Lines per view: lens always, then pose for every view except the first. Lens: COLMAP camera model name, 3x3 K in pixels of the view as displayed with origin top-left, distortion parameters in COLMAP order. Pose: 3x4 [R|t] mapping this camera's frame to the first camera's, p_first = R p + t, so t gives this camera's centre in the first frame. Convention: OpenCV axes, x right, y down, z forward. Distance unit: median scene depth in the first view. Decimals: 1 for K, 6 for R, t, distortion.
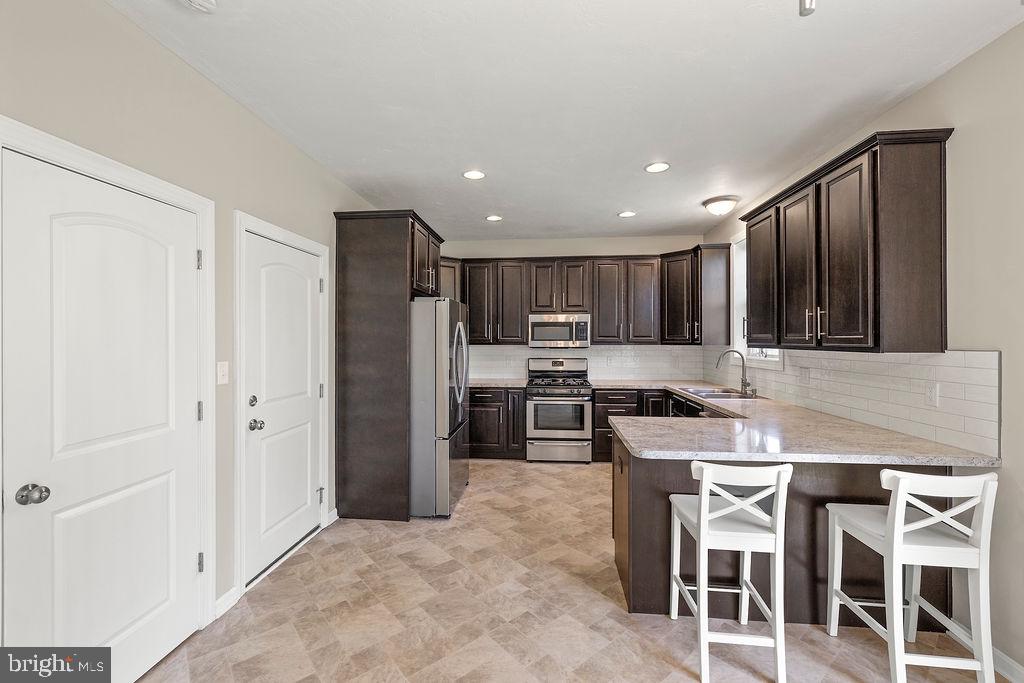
lens RADIAL K [[434.8, 0, 503.2], [0, 434.8, 338.7], [0, 0, 1]] dist [-0.000951, 0.001414]
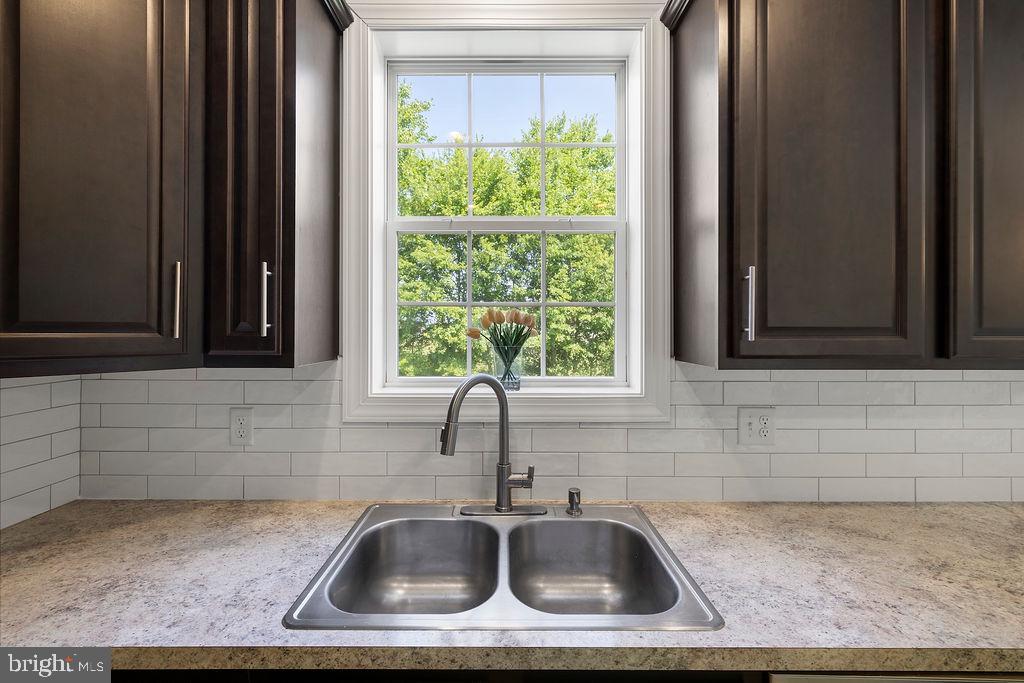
lens RADIAL K [[434.8, 0, 501.9], [0, 434.8, 322.5], [0, 0, 1]] dist [-0.000951, 0.001414]
pose [[-0.096590, 0.011109, 0.995262, 0.267158], [-0.002348, 0.999932, -0.011389, -0.006806], [-0.995321, -0.003437, -0.096558, 1.137454]]
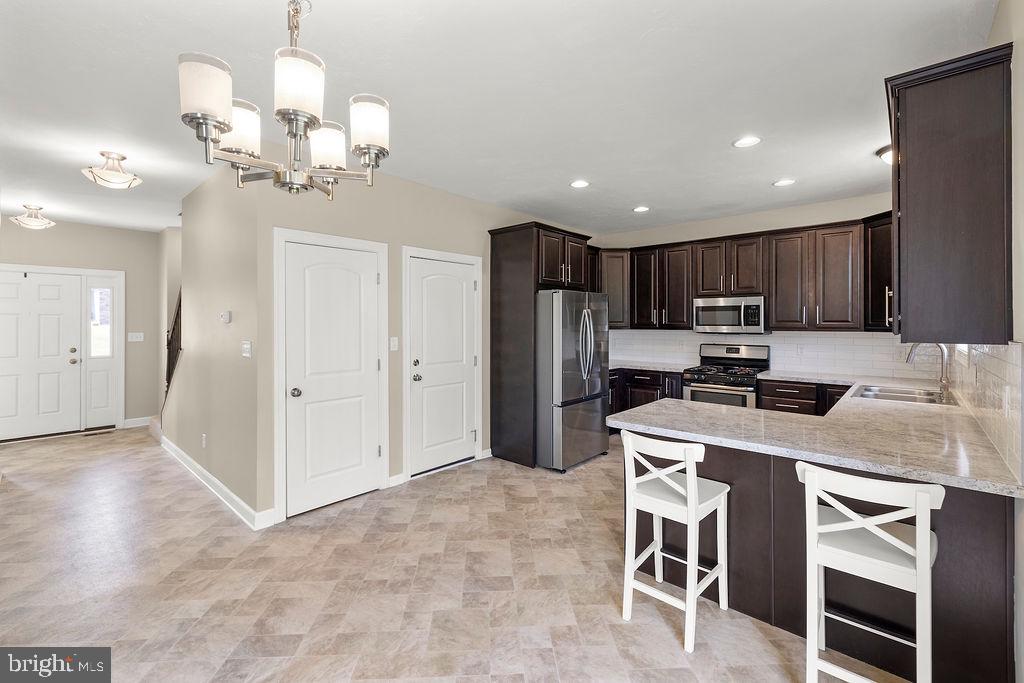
lens RADIAL K [[434.8, 0, 506.2], [0, 434.8, 331.0], [0, 0, 1]] dist [-0.000951, 0.001414]
pose [[0.802361, 0.009764, -0.596759, 0.436093], [0.000563, 0.999853, 0.017118, -0.000848], [0.596839, -0.014071, 0.802238, -0.055676]]
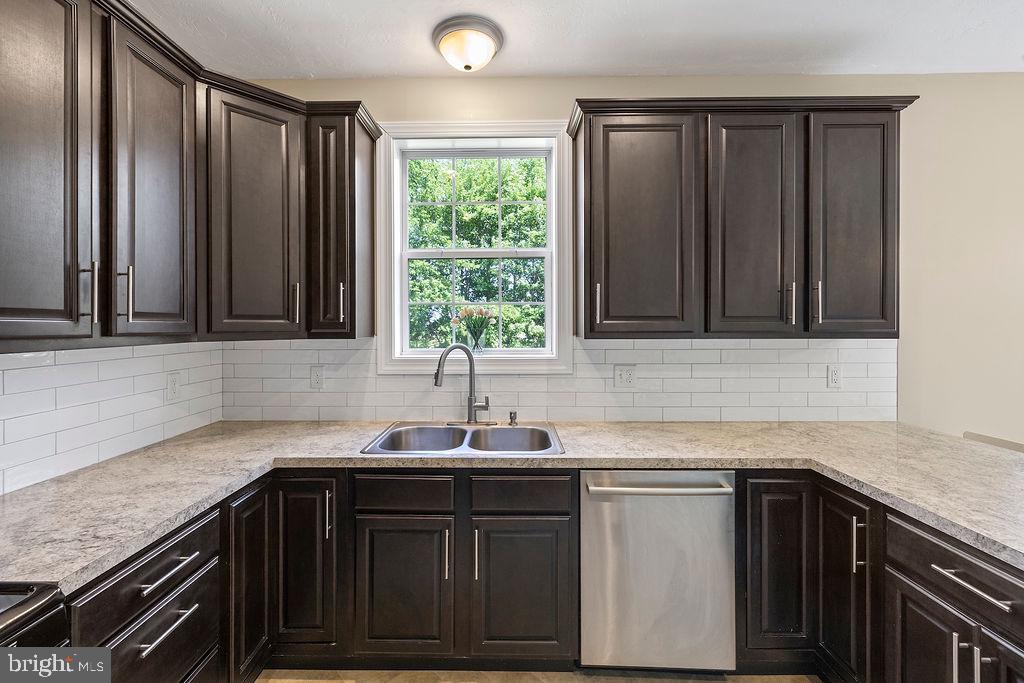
lens RADIAL K [[434.8, 0, 499.8], [0, 434.8, 323.0], [0, 0, 1]] dist [-0.000951, 0.001414]
pose [[-0.086313, -0.001171, 0.996267, 0.016452], [0.000765, 0.999999, 0.001241, 0.000000], [-0.996268, 0.000869, -0.086312, 1.115435]]
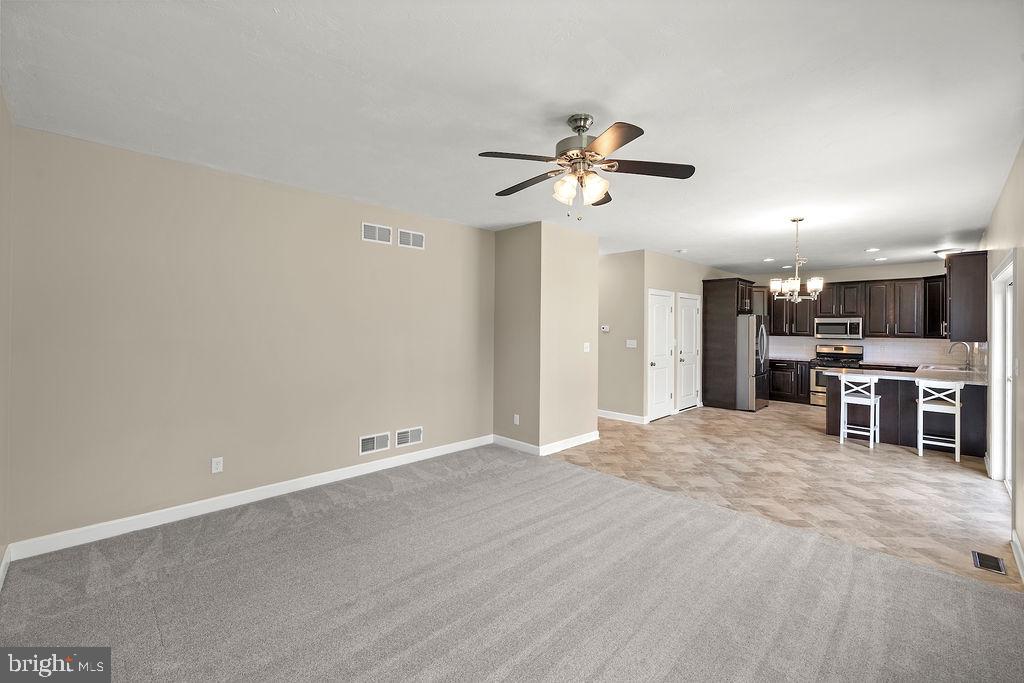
lens RADIAL K [[434.8, 0, 495.9], [0, 434.8, 329.5], [0, 0, 1]] dist [-0.000951, 0.001414]
pose [[0.770191, 0.010195, -0.637732, 0.257780], [-0.007890, 0.999948, 0.006457, -0.019177], [0.637765, 0.000059, 0.770231, -1.504052]]
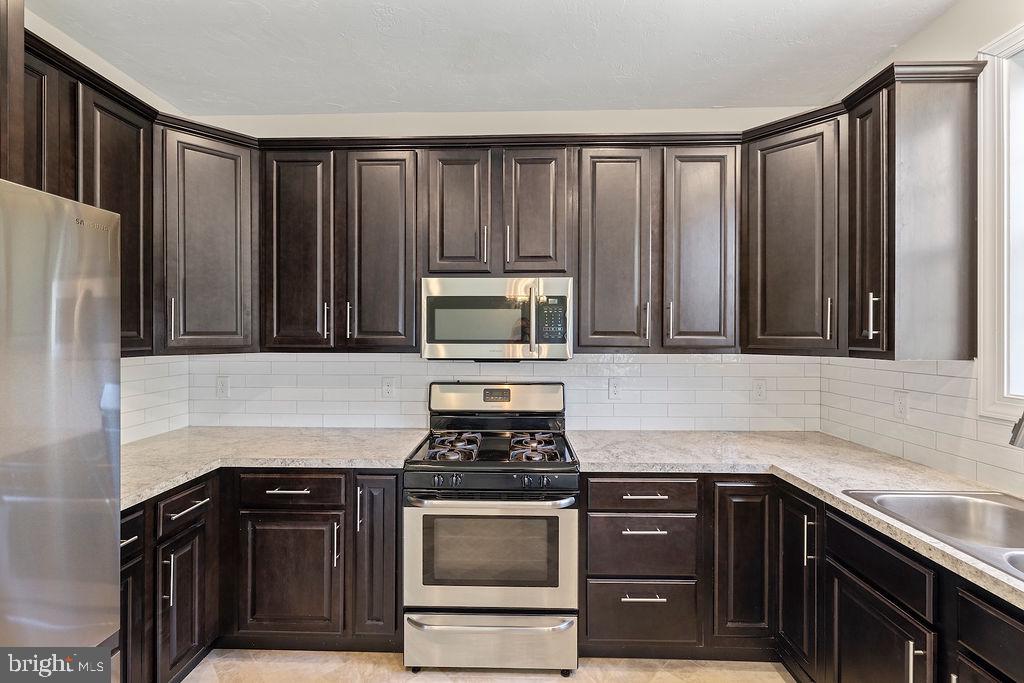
lens RADIAL K [[434.8, 0, 509.3], [0, 434.8, 333.3], [0, 0, 1]] dist [-0.000951, 0.001414]
pose [[0.996658, 0.002576, 0.081652, 0.152635], [-0.002409, 0.999995, -0.002138, -0.004851], [-0.081657, 0.001934, 0.996659, 0.847756]]
